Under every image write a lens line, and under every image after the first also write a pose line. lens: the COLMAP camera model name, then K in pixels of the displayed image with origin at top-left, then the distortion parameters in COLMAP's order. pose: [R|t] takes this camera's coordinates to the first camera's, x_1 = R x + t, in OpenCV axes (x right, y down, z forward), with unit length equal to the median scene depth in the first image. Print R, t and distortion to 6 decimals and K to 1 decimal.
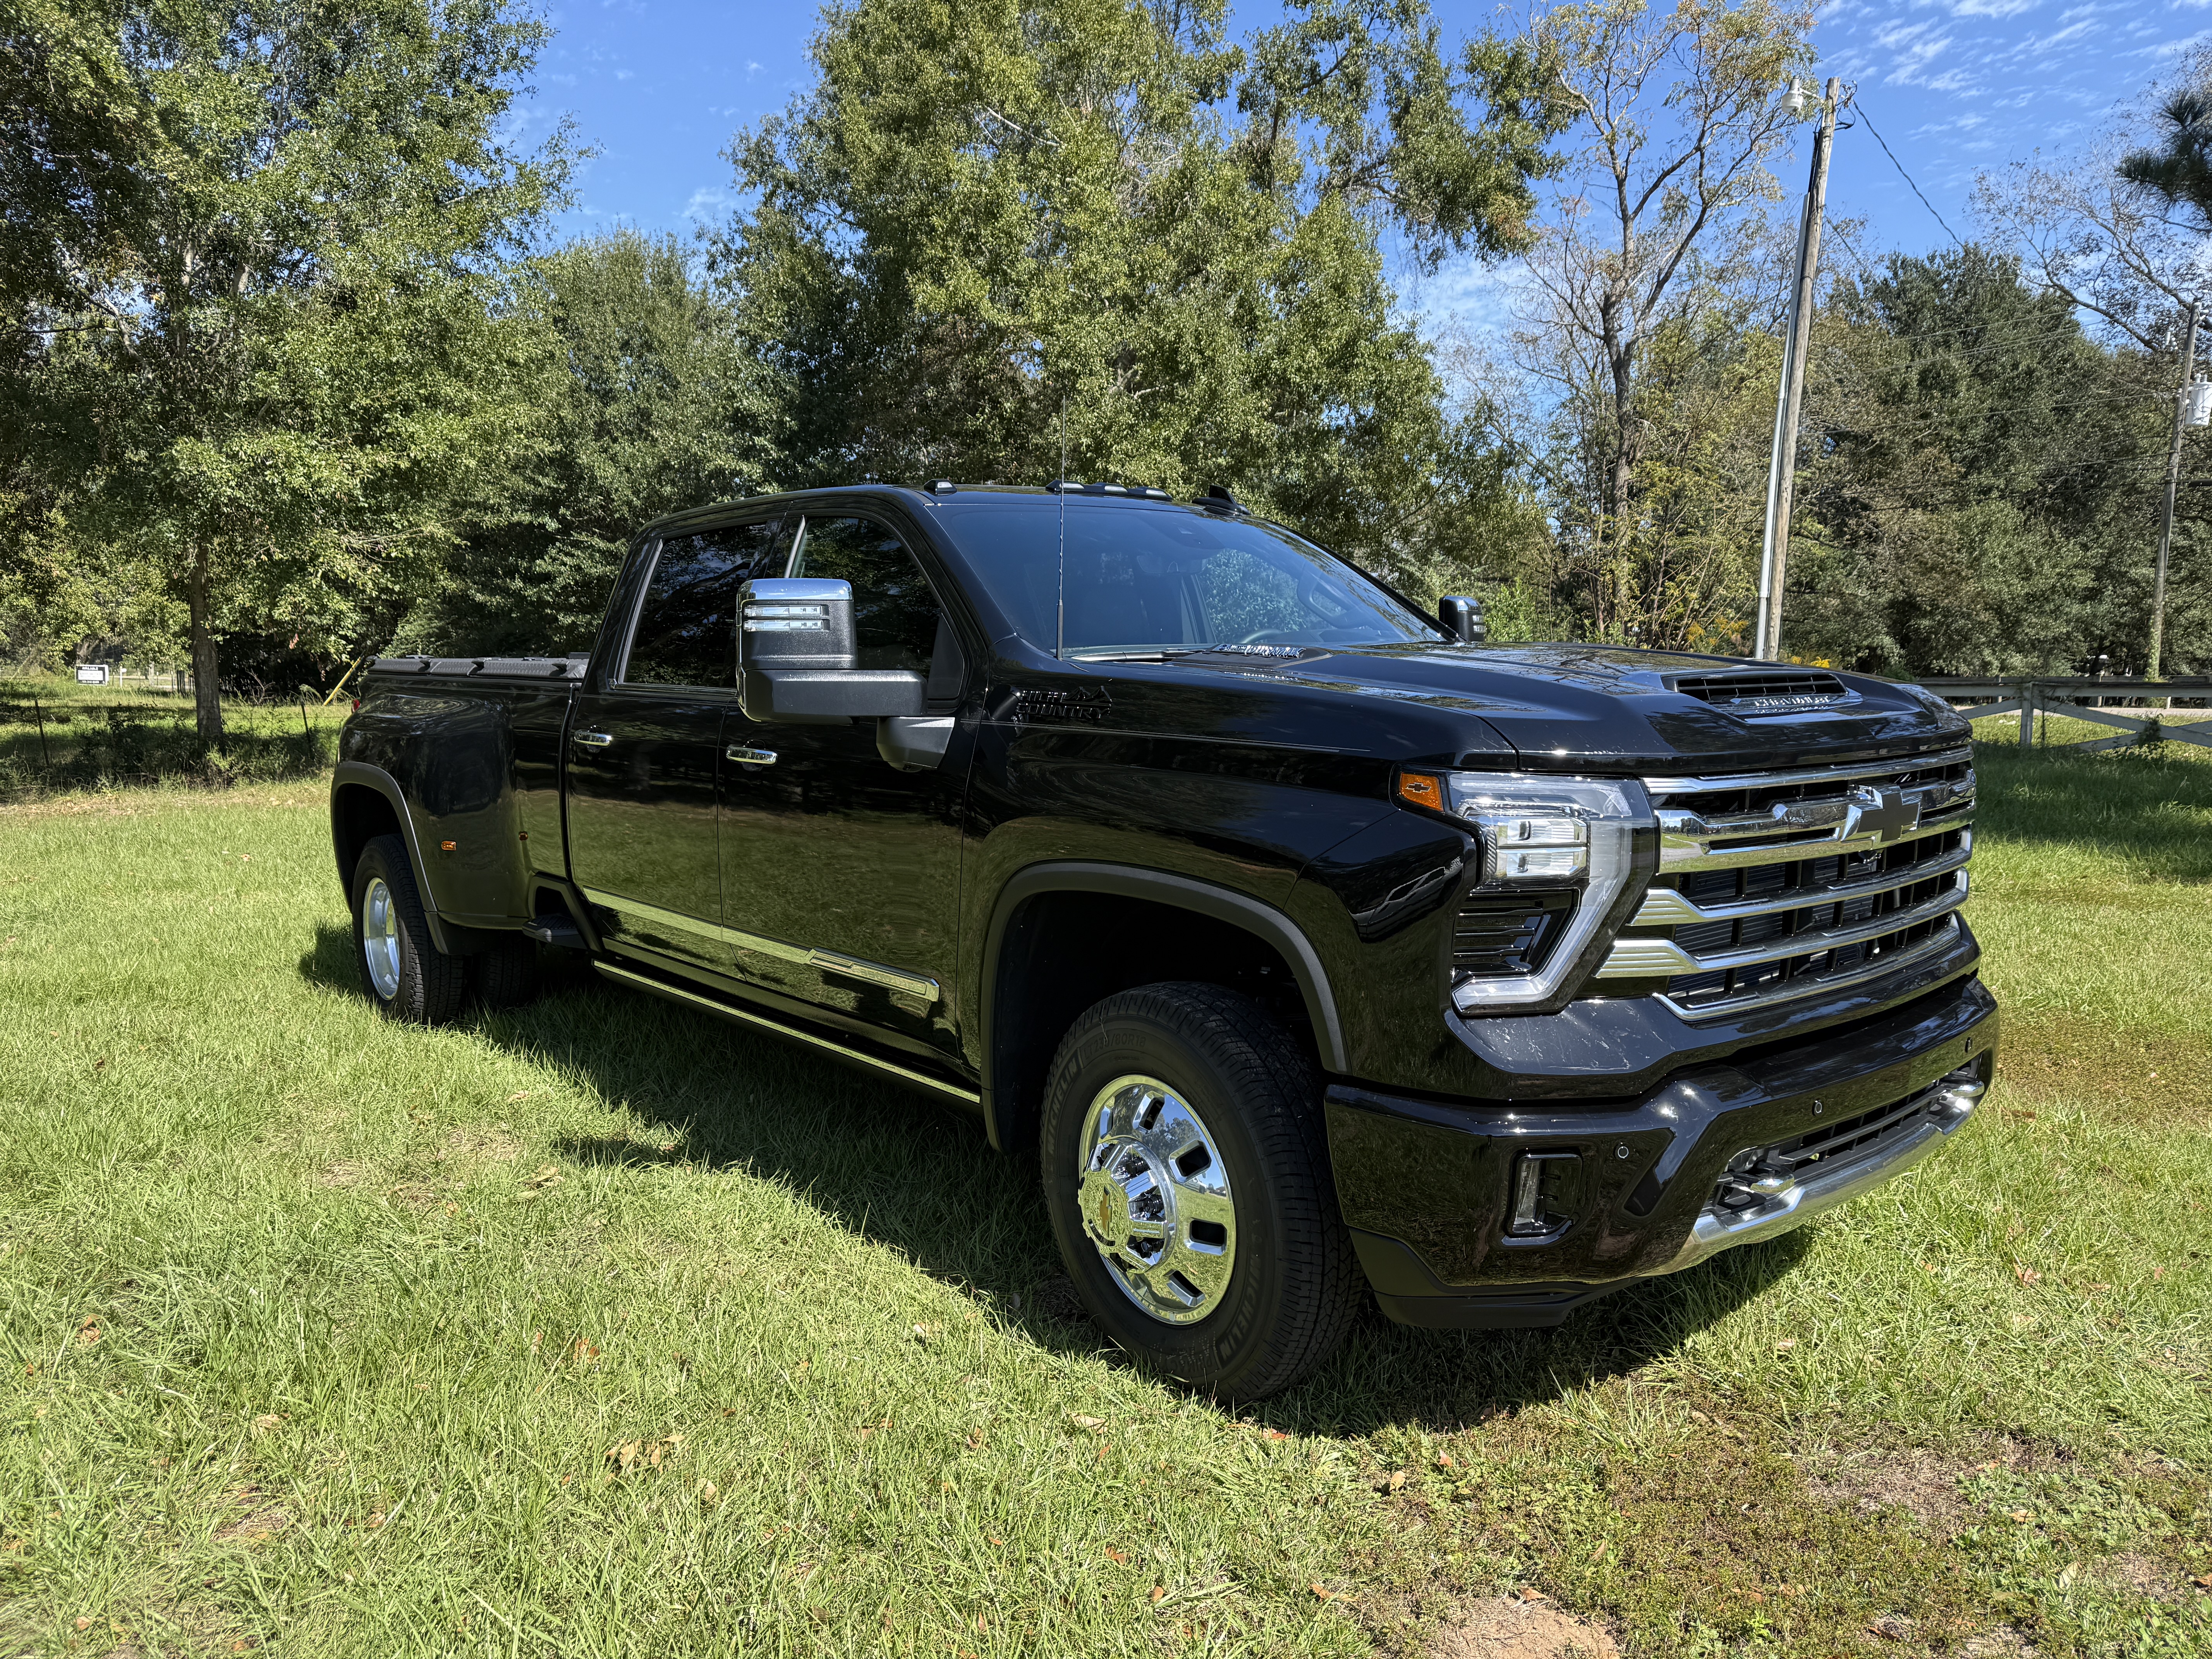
lens RADIAL K [[1569.1, 0, 1107.5], [0, 1569.1, 844.0], [0, 0, 1]] dist [0.025159, -0.019167]
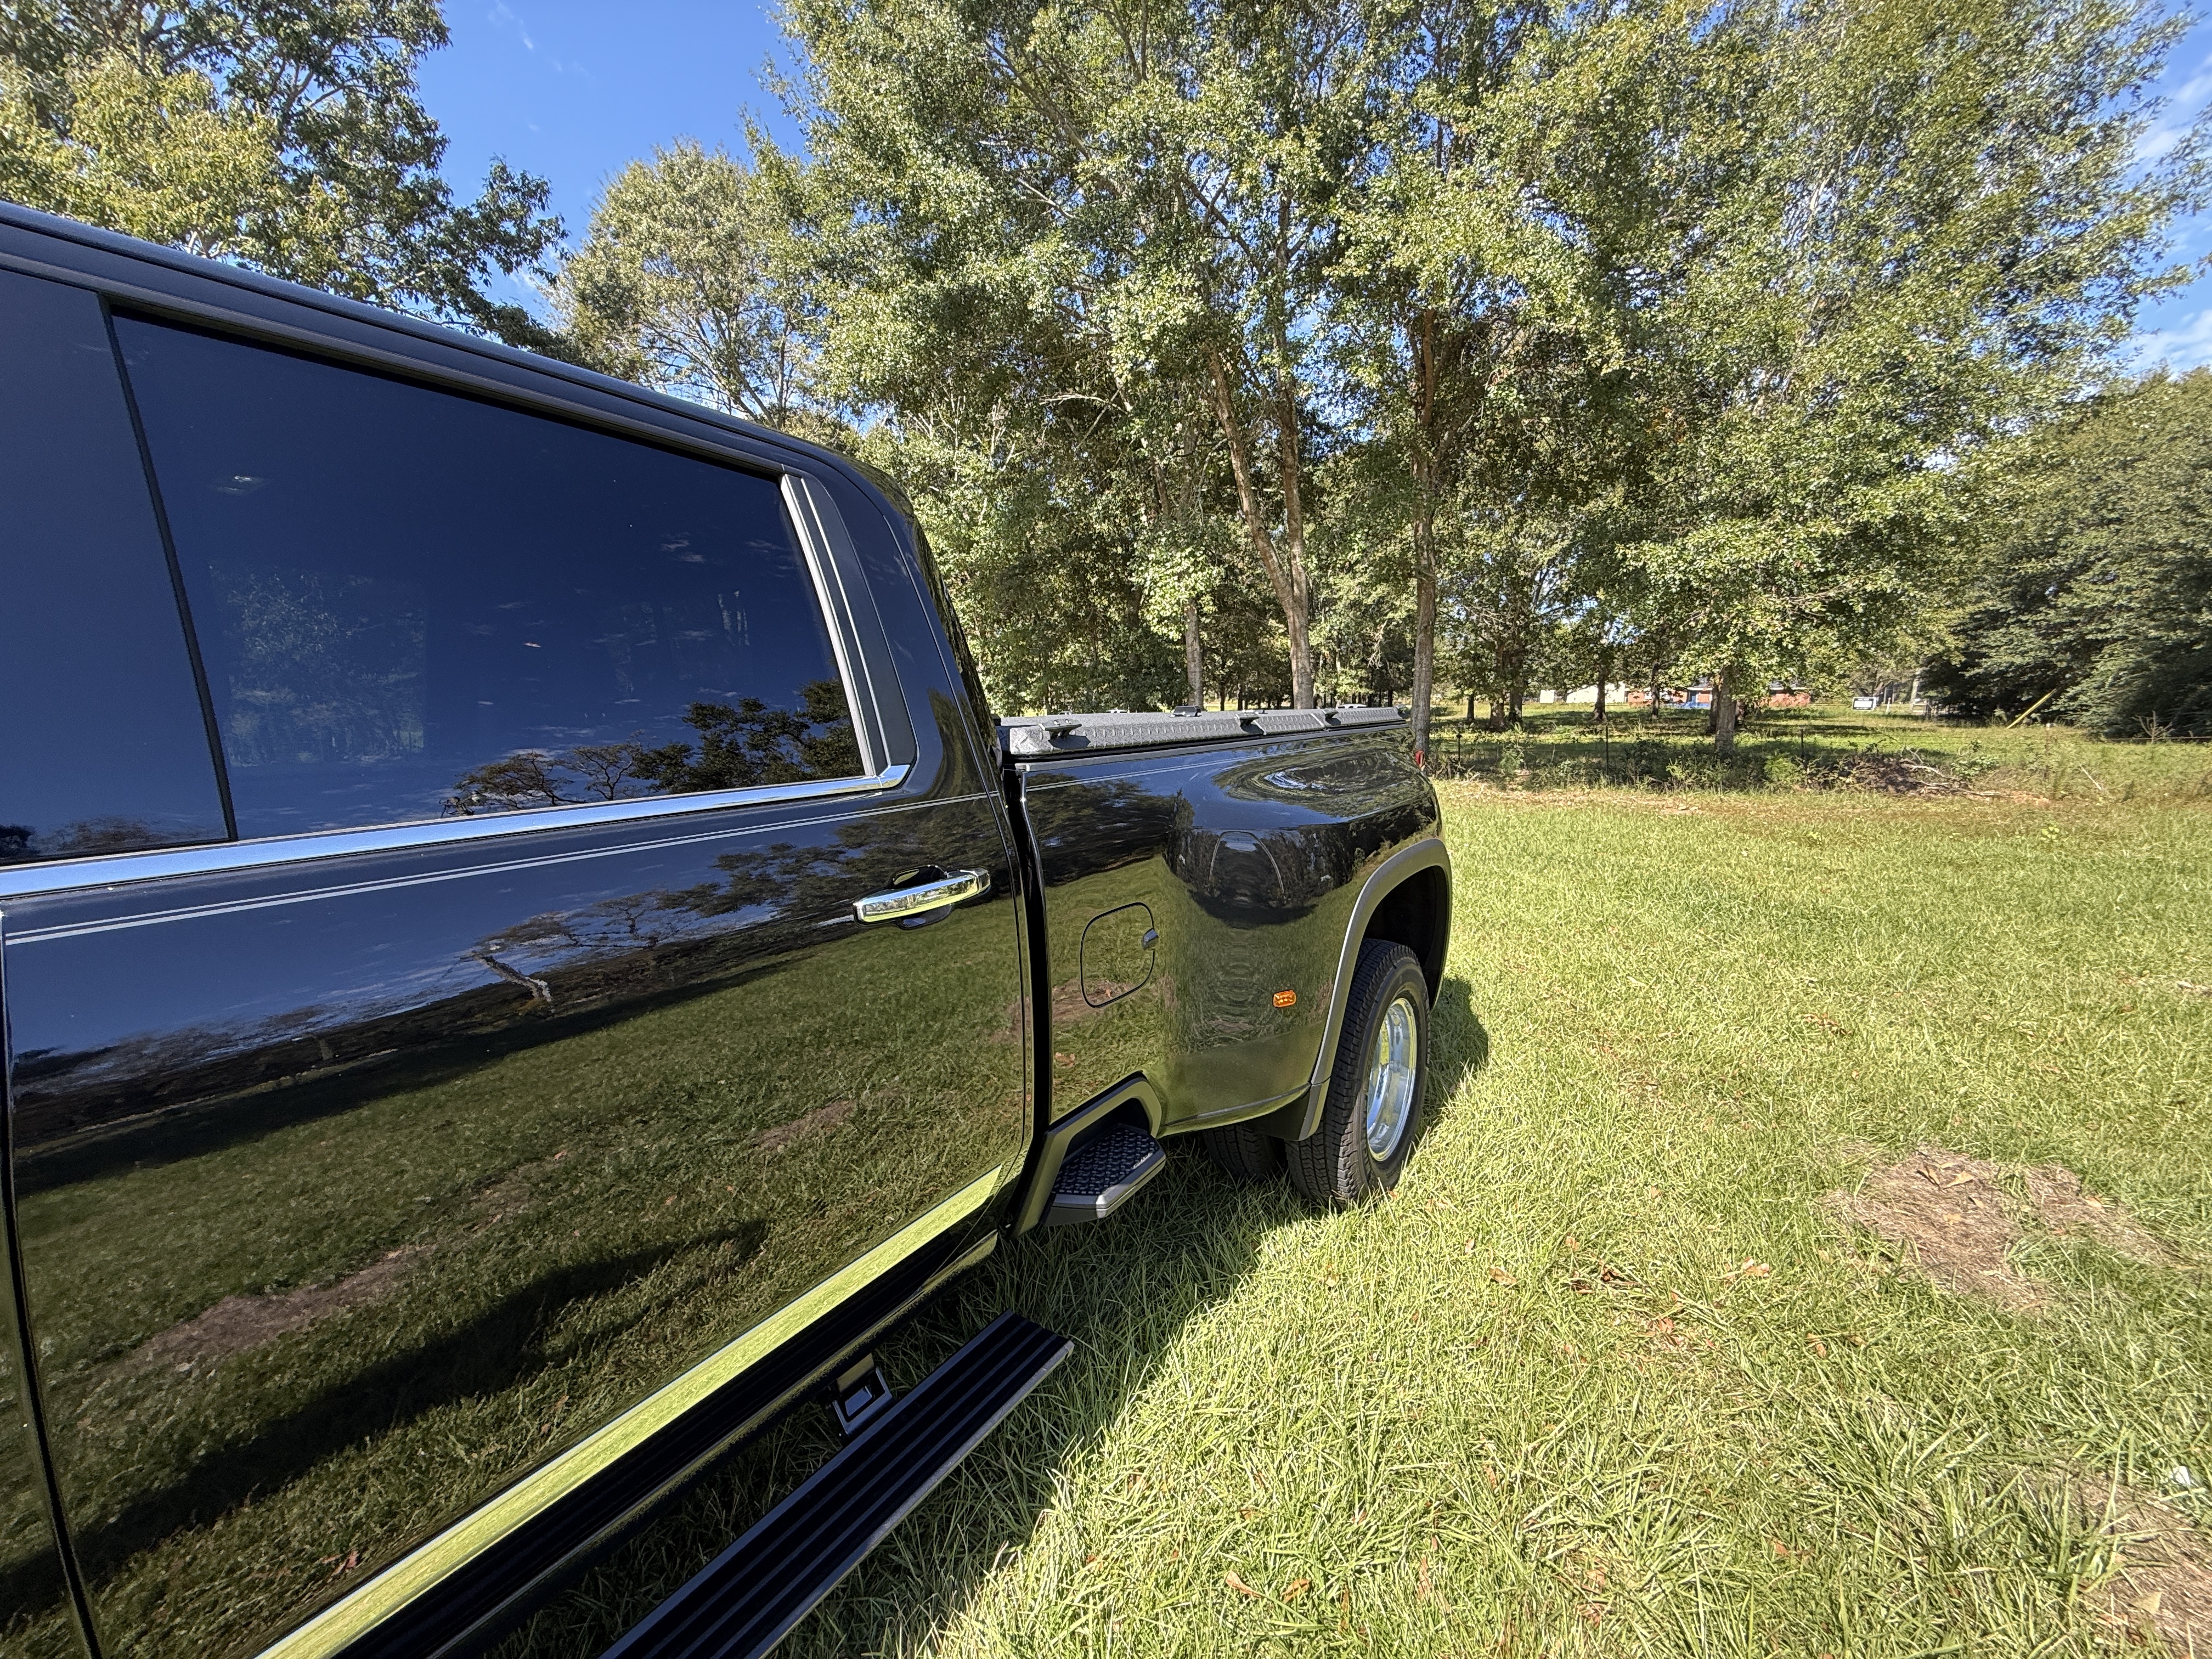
lens RADIAL K [[886.8, 0, 1103.0], [0, 886.8, 828.4], [0, 0, 1]] dist [0.005206, -0.000912]
pose [[0.254799, 0.124910, -0.958893, 0.044159], [-0.094402, 0.990099, 0.103890, -0.027538], [0.962375, 0.064050, 0.264068, 0.214951]]
